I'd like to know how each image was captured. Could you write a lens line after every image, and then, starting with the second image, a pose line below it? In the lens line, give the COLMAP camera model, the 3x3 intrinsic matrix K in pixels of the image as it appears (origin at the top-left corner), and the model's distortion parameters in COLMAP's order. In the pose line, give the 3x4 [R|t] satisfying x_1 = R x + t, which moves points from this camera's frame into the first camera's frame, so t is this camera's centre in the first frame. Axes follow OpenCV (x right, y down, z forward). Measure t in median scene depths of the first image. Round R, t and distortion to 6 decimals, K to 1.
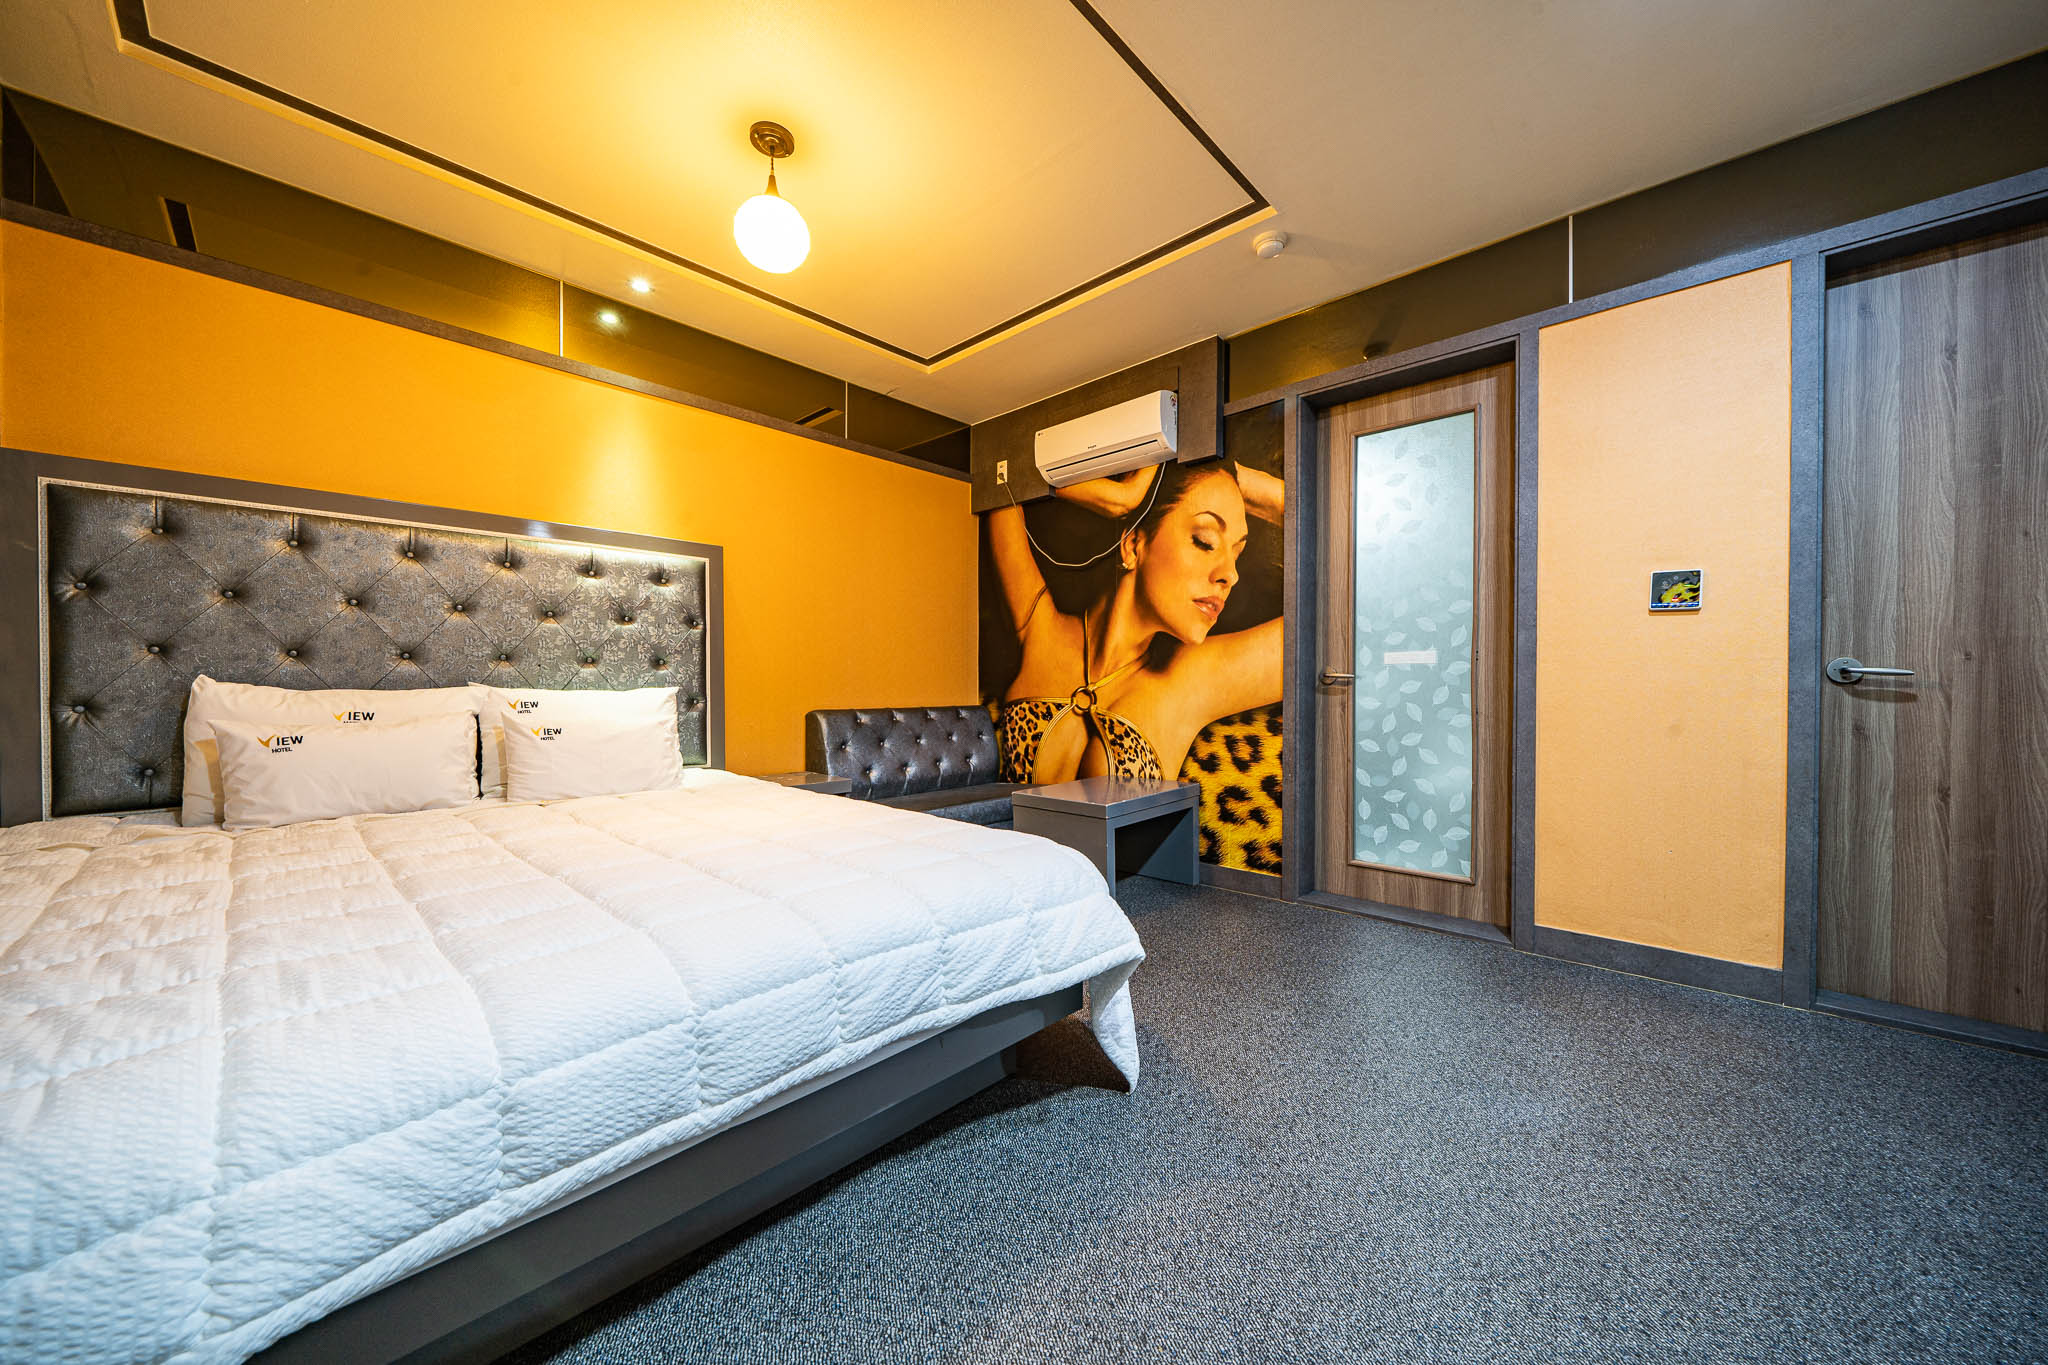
lens RADIAL K [[714.4, 0, 1016.0], [0, 714.4, 693.9], [0, 0, 1]] dist [-0.006391, -0.000352]
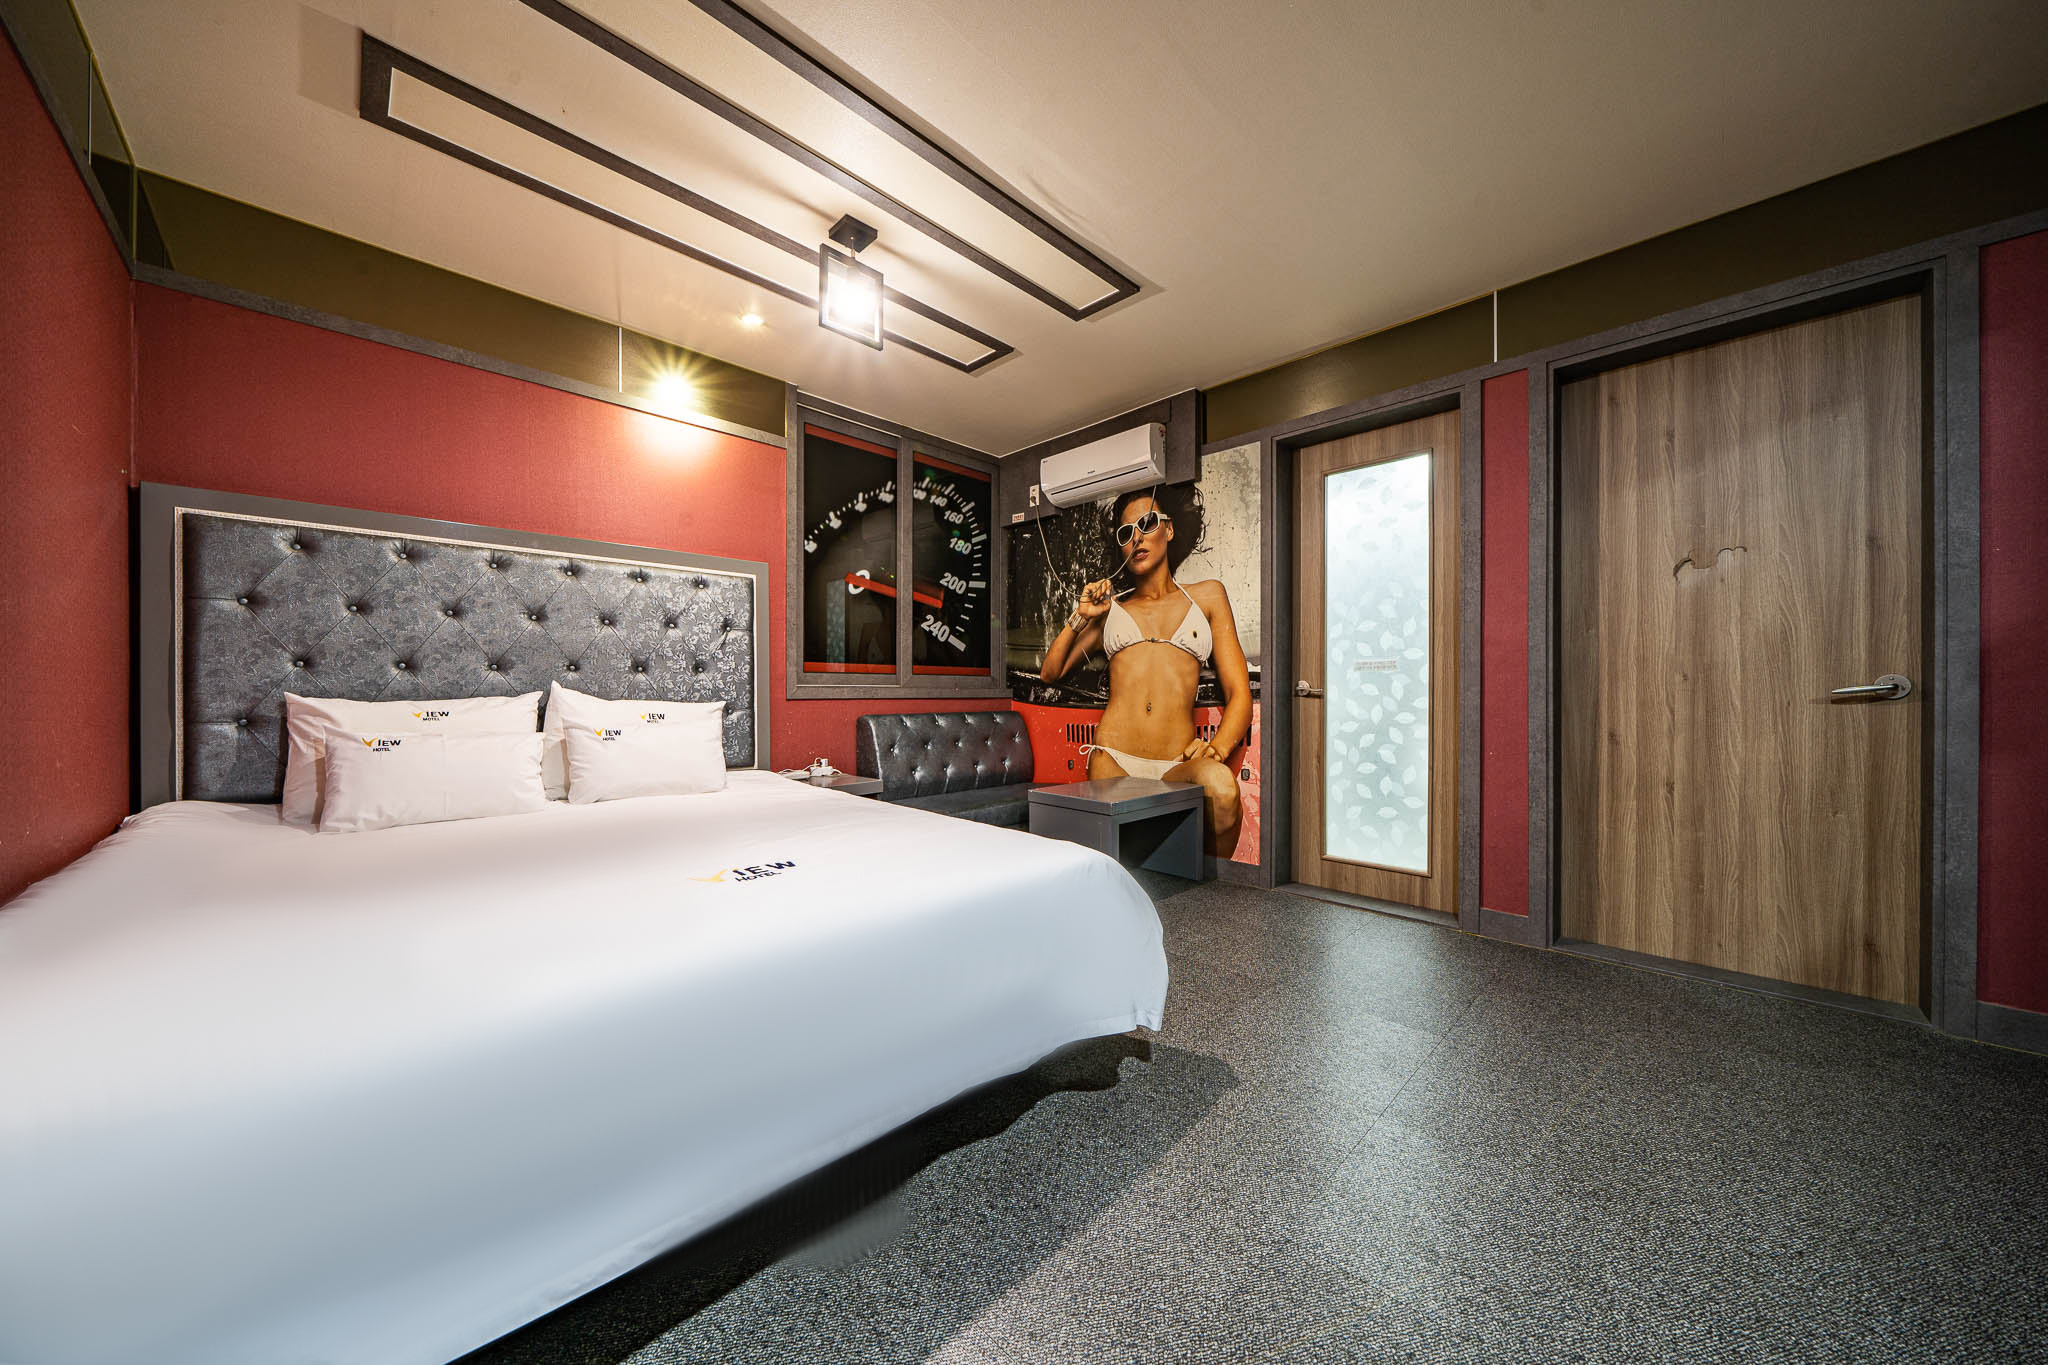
lens RADIAL K [[714.4, 0, 1025.4], [0, 714.4, 691.4], [0, 0, 1]] dist [-0.006391, -0.000352]
pose [[0.998292, -0.001237, -0.058413, 0.076190], [0.000818, 0.999974, -0.007190, -0.006296], [0.058421, 0.007130, 0.998267, -0.098771]]
